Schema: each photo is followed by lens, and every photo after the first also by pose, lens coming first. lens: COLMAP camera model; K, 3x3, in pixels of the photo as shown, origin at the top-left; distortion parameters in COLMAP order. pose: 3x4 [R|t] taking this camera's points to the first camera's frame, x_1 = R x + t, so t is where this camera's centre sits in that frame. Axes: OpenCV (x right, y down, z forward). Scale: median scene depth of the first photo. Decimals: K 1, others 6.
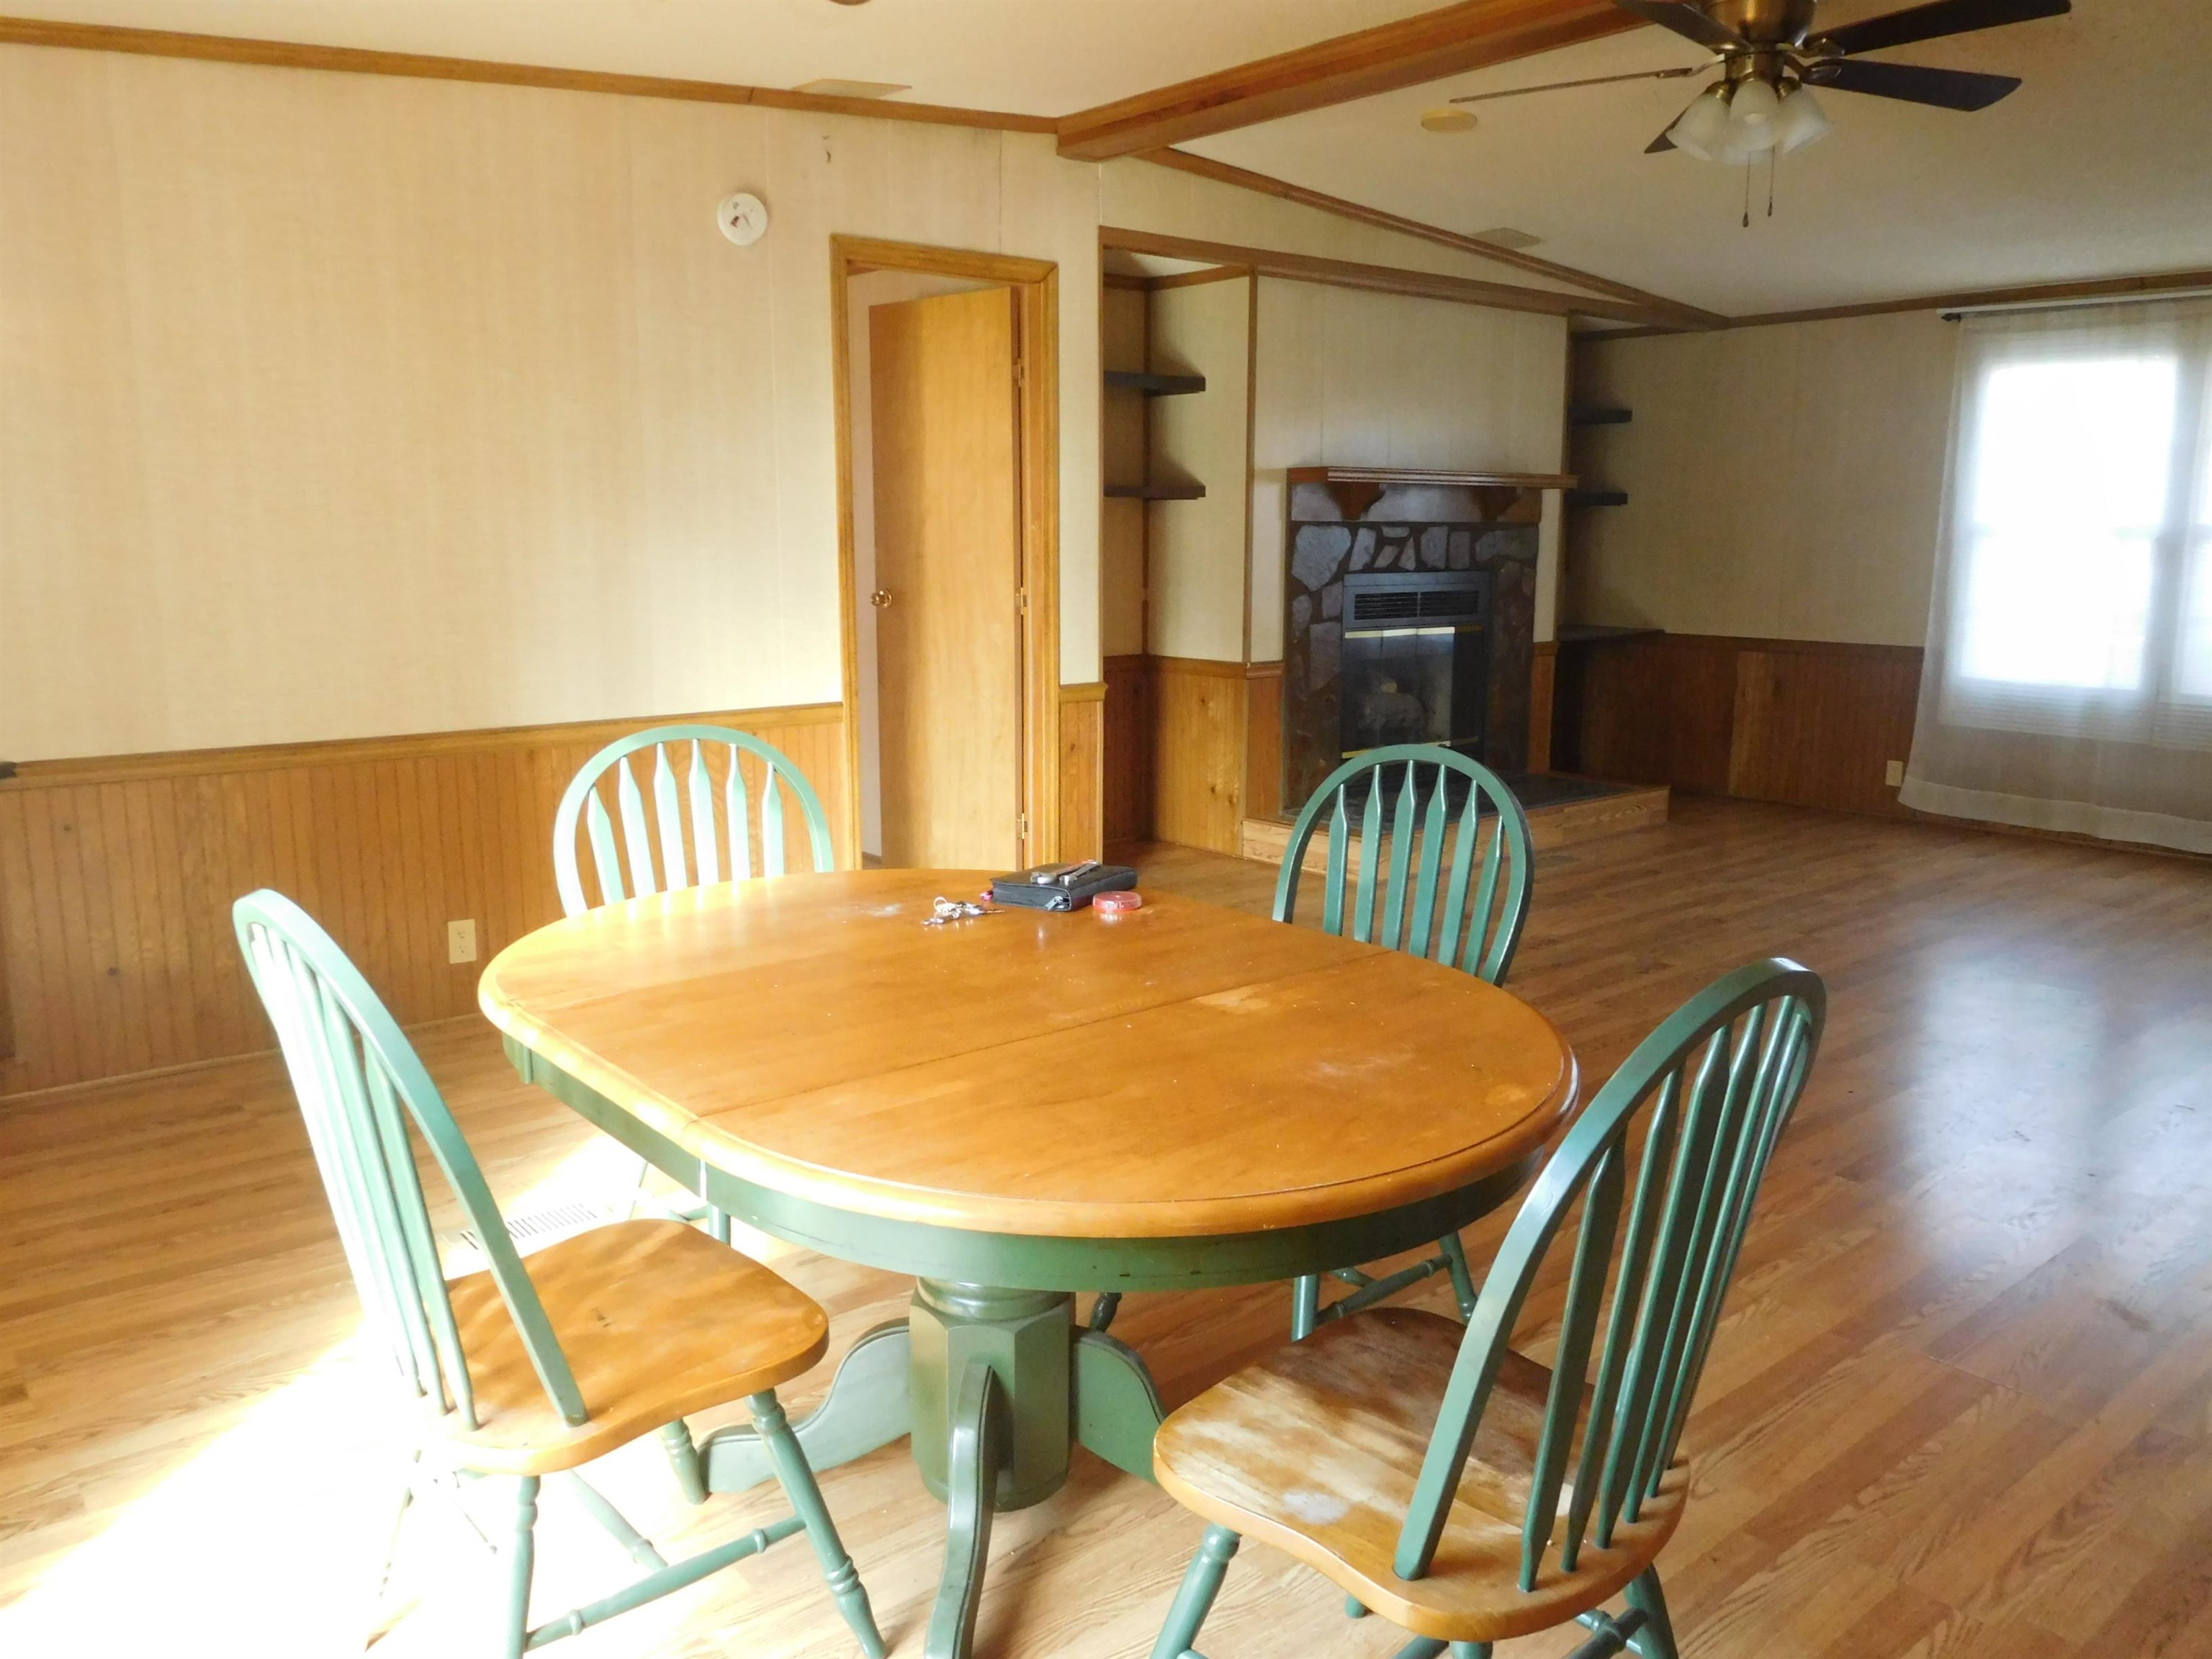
lens RADIAL K [[1639.8, 0, 1095.7], [0, 1639.8, 830.0], [0, 0, 1]] dist [-0.008770, 0.006563]
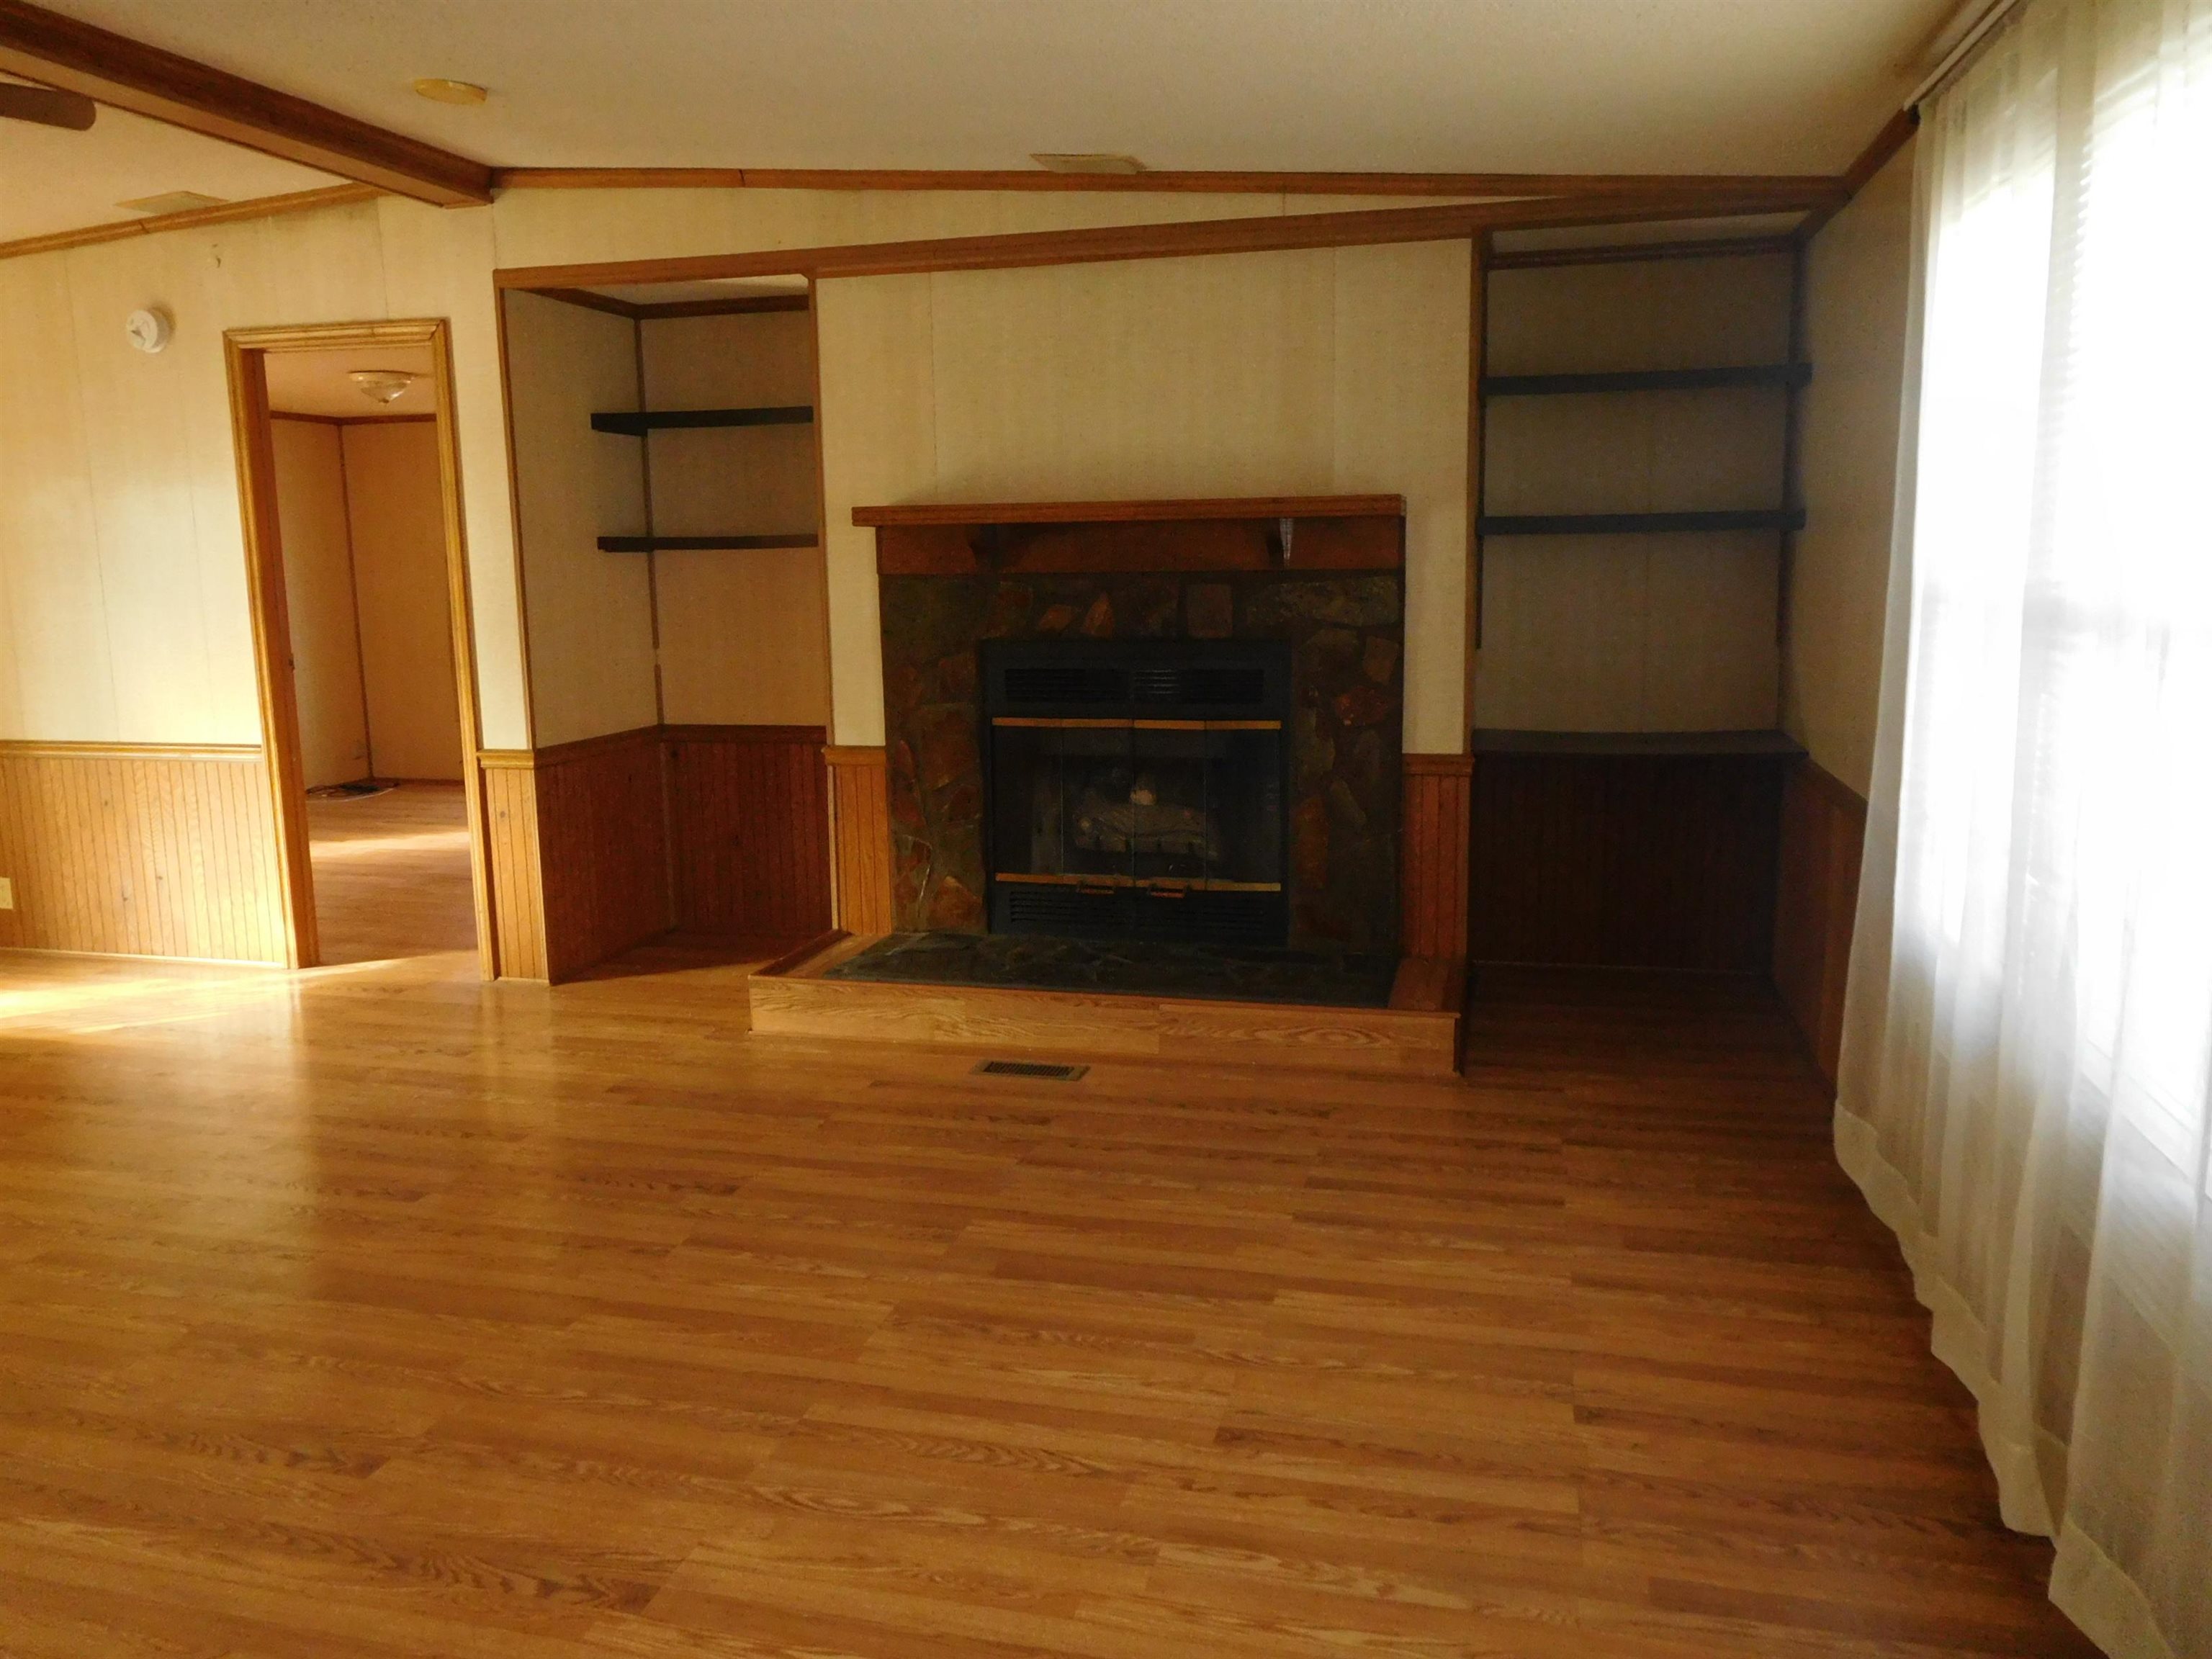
lens RADIAL K [[1639.8, 0, 1095.7], [0, 1639.8, 830.0], [0, 0, 1]] dist [-0.008770, 0.006563]
pose [[0.593217, 0.121490, -0.795822, 0.831983], [-0.133077, 0.989746, 0.051896, -0.119922], [0.793967, 0.075120, 0.603302, 0.608051]]
